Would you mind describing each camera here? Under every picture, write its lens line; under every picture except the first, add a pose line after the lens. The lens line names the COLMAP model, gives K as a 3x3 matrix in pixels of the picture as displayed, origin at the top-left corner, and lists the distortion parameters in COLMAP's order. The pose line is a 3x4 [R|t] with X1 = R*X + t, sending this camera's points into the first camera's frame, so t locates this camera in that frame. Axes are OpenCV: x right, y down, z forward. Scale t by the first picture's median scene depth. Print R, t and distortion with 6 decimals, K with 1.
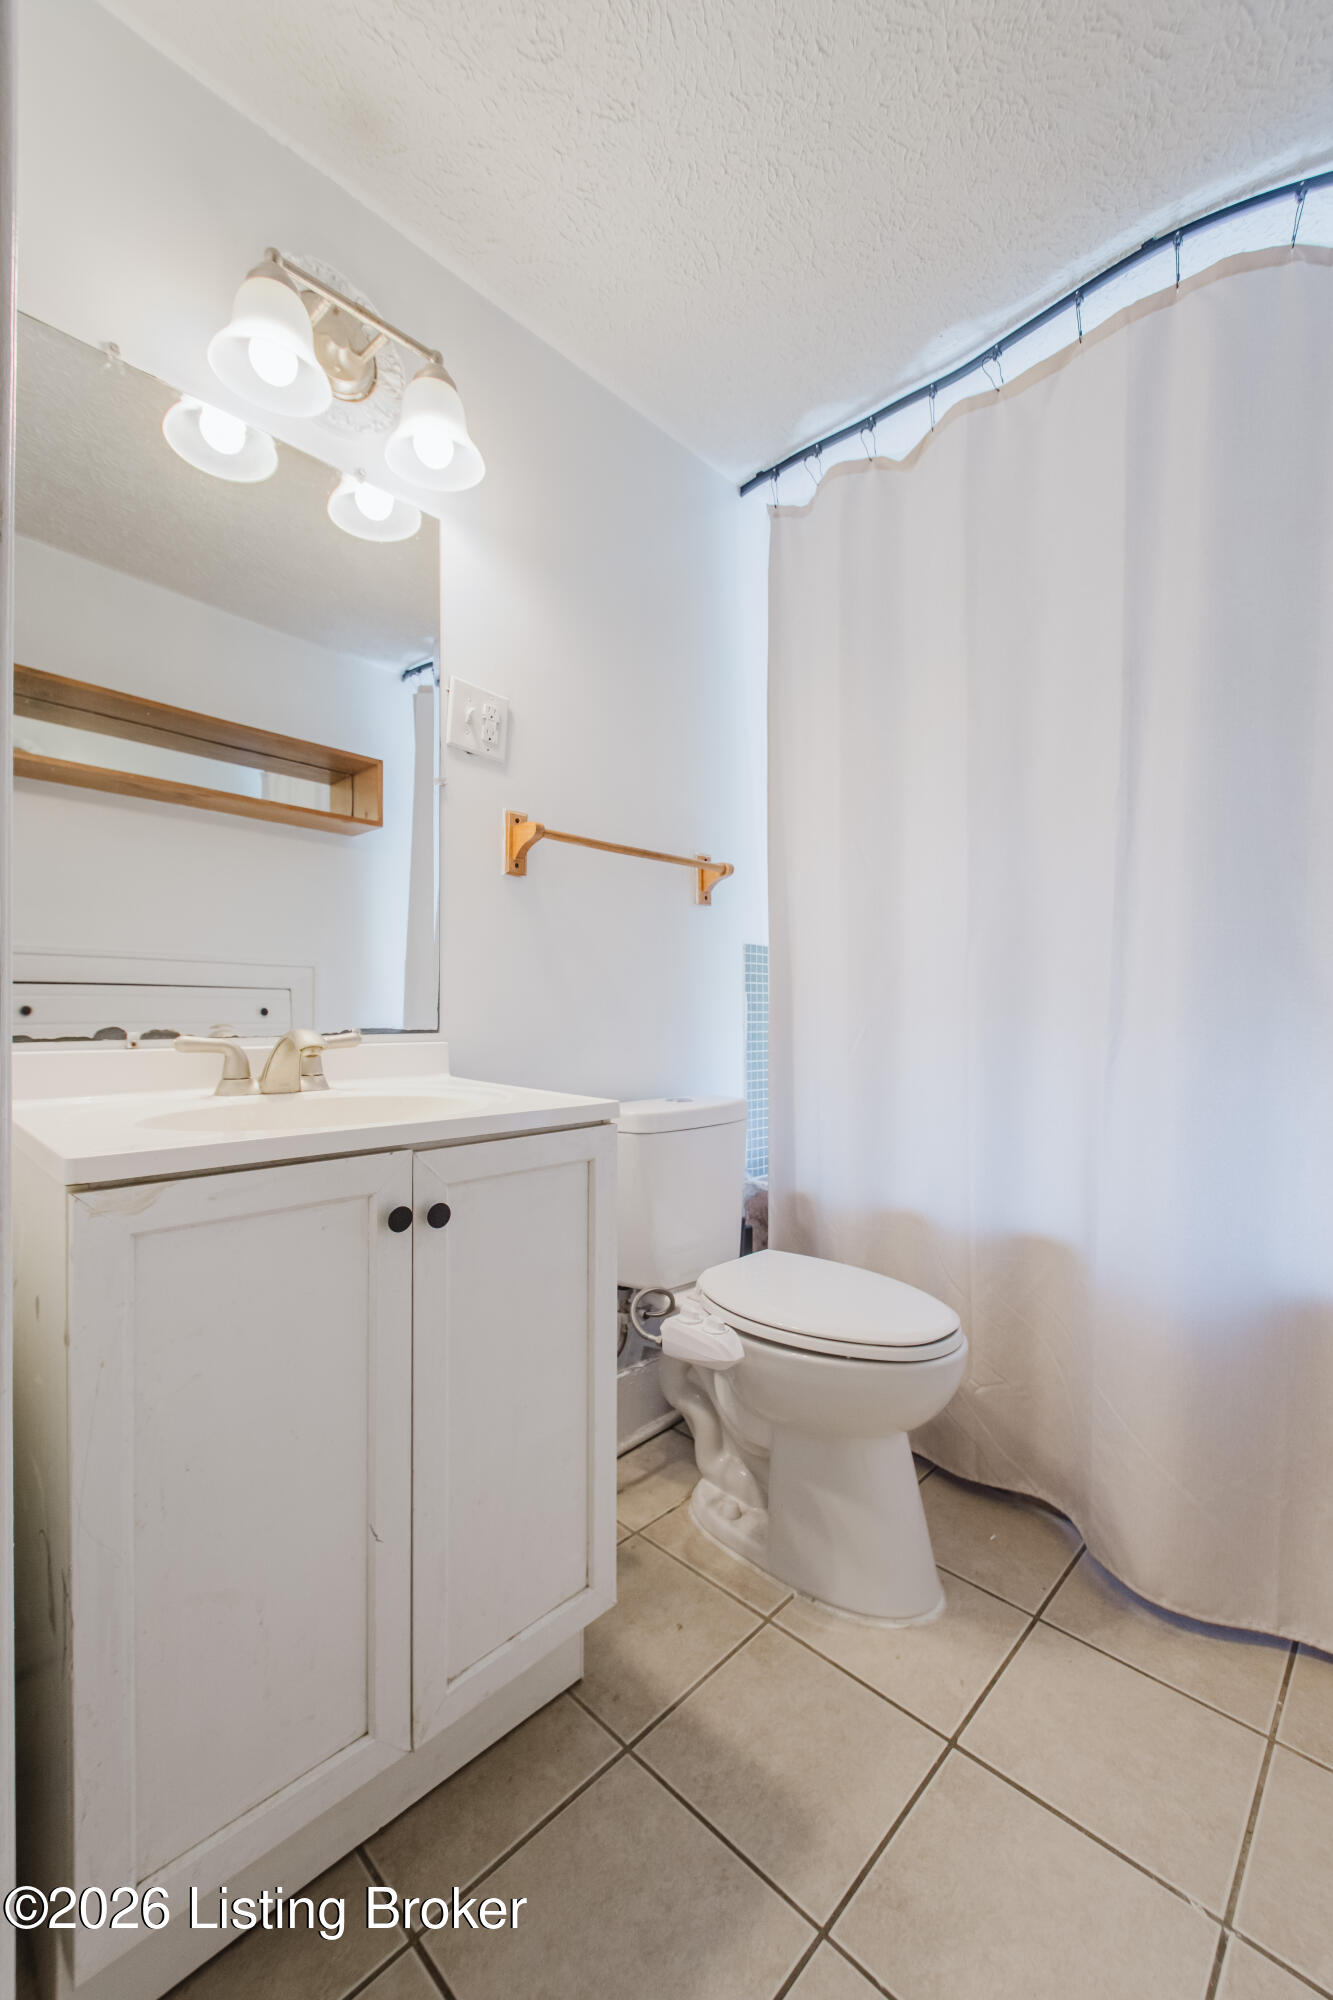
lens RADIAL K [[819.2, 0, 668.5], [0, 819.2, 1014.9], [0, 0, 1]] dist [0.027834, -0.005371]
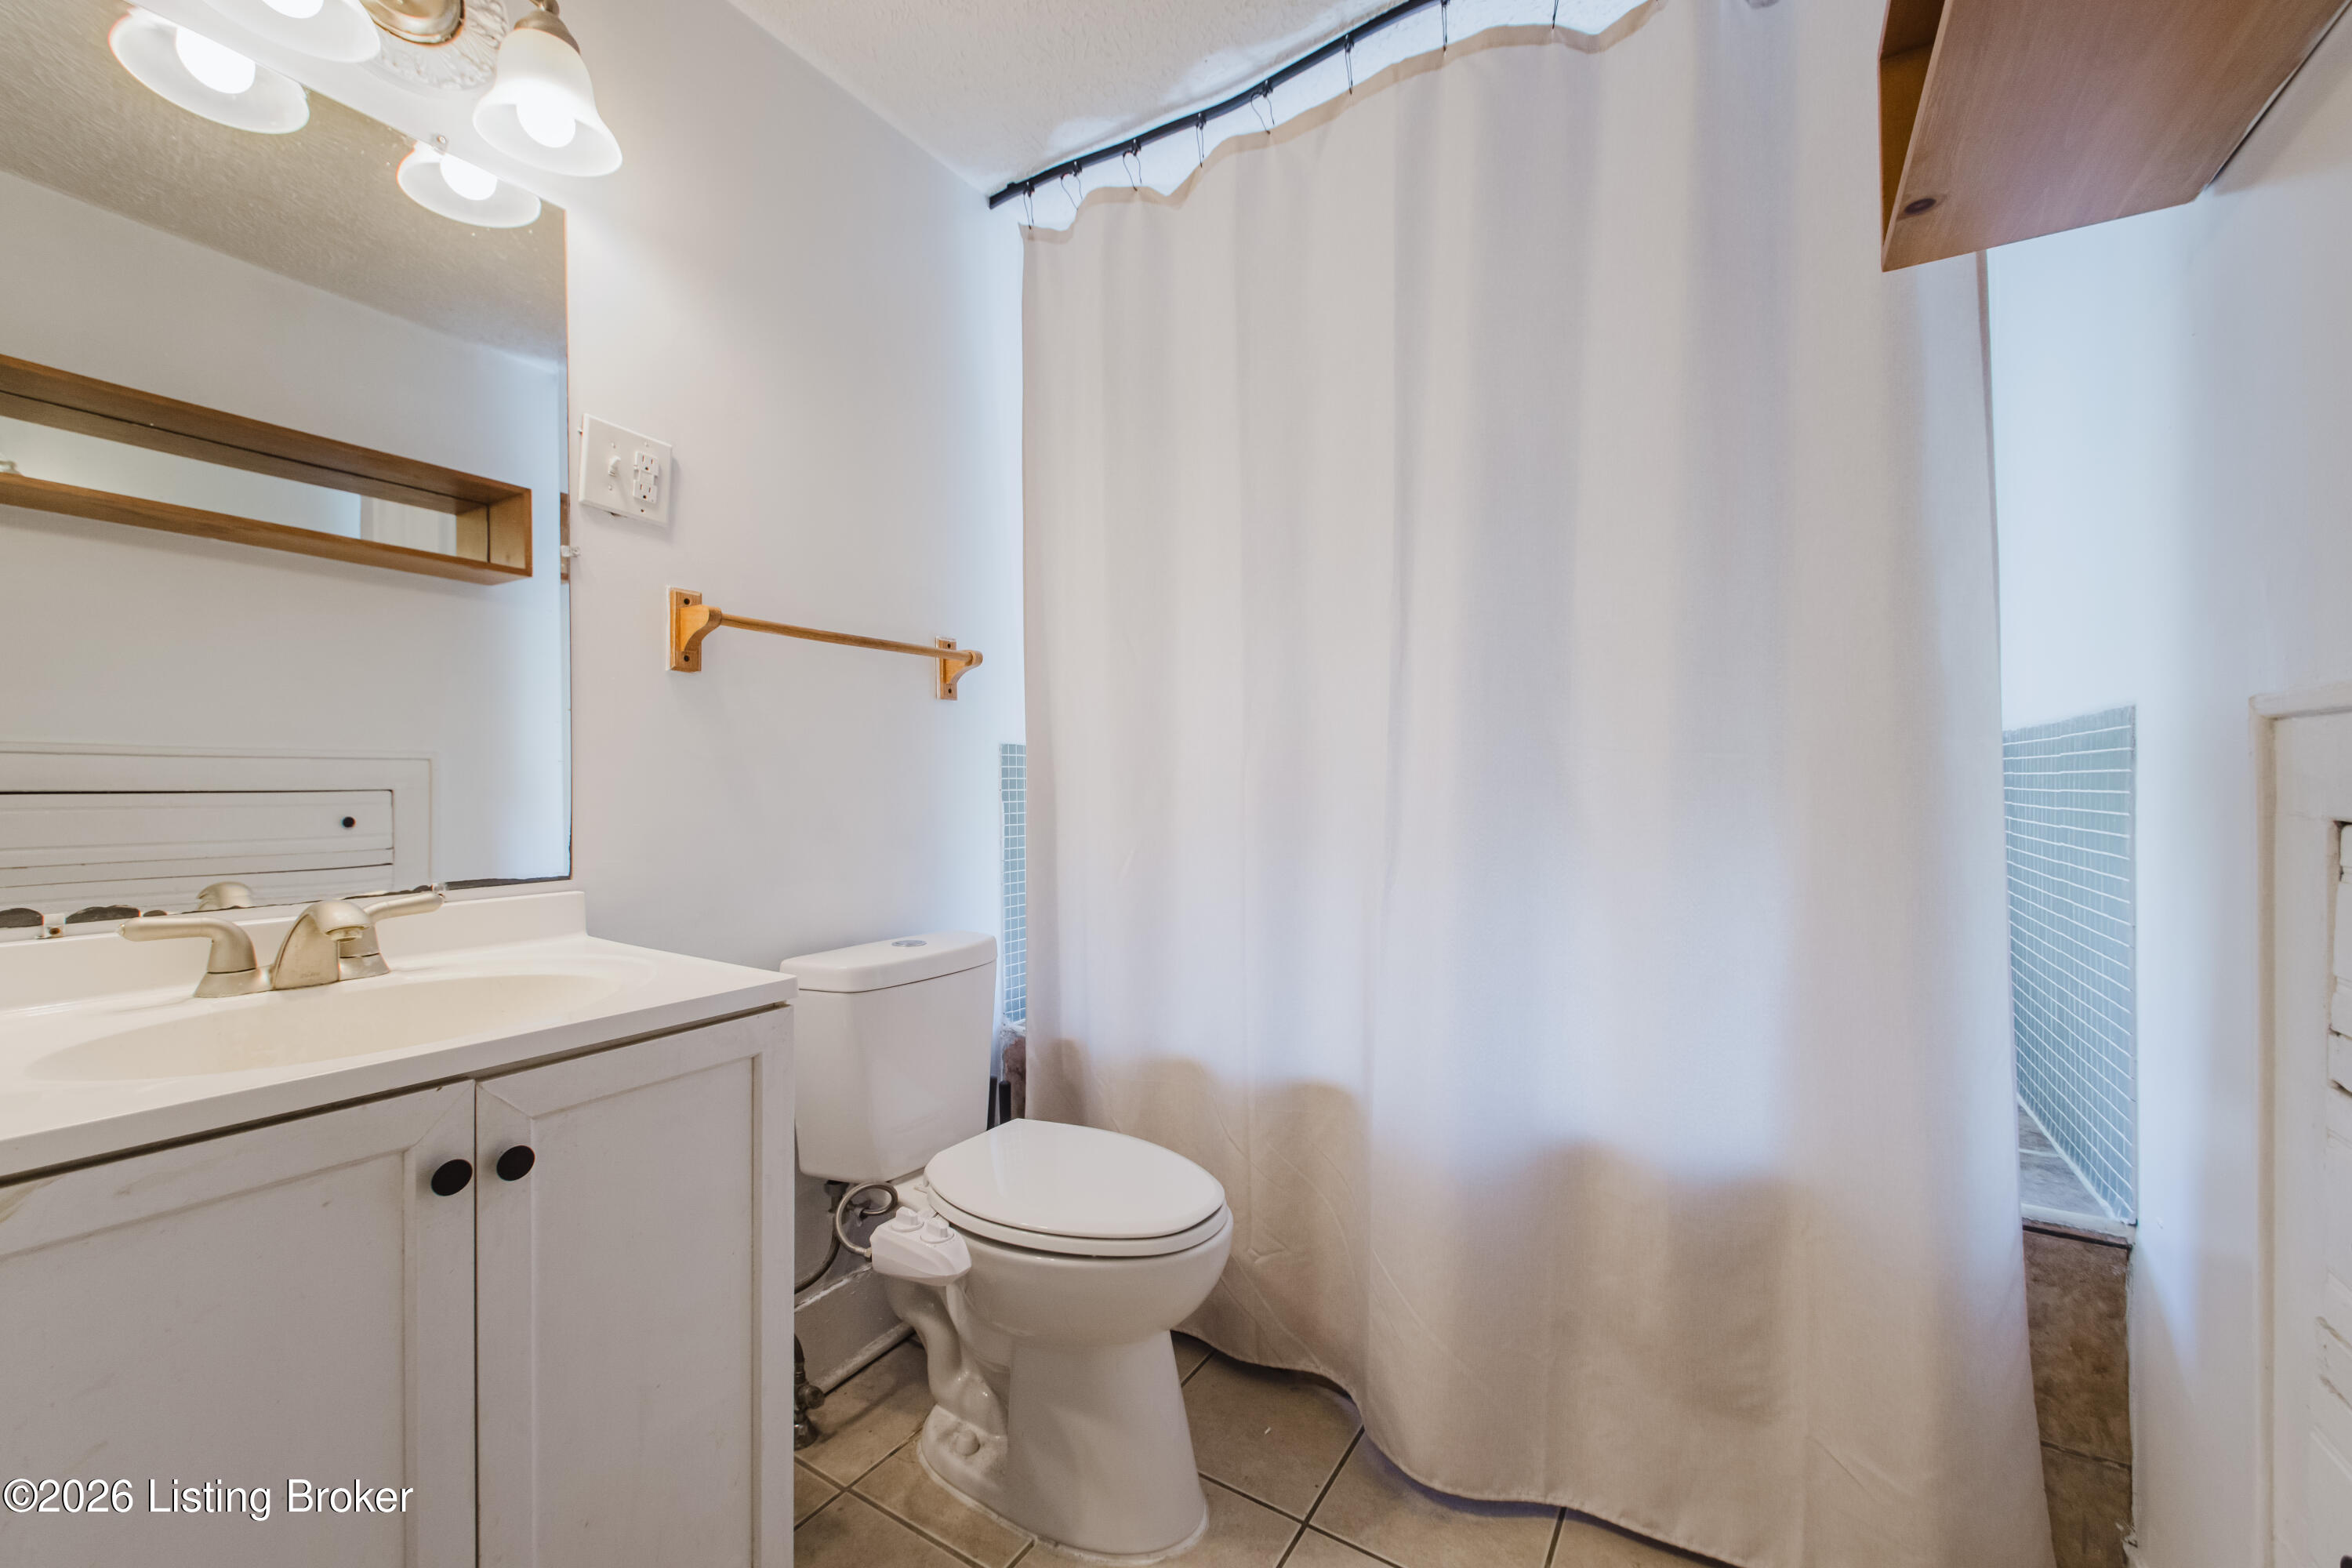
lens RADIAL K [[963.4, 0, 1163.3], [0, 963.4, 777.2], [0, 0, 1]] dist [0.027834, -0.005371]
pose [[0.981381, -0.006955, 0.191943, 0.087222], [0.006618, 0.999975, 0.002396, -0.070602], [-0.191955, -0.001081, 0.981403, 0.003316]]
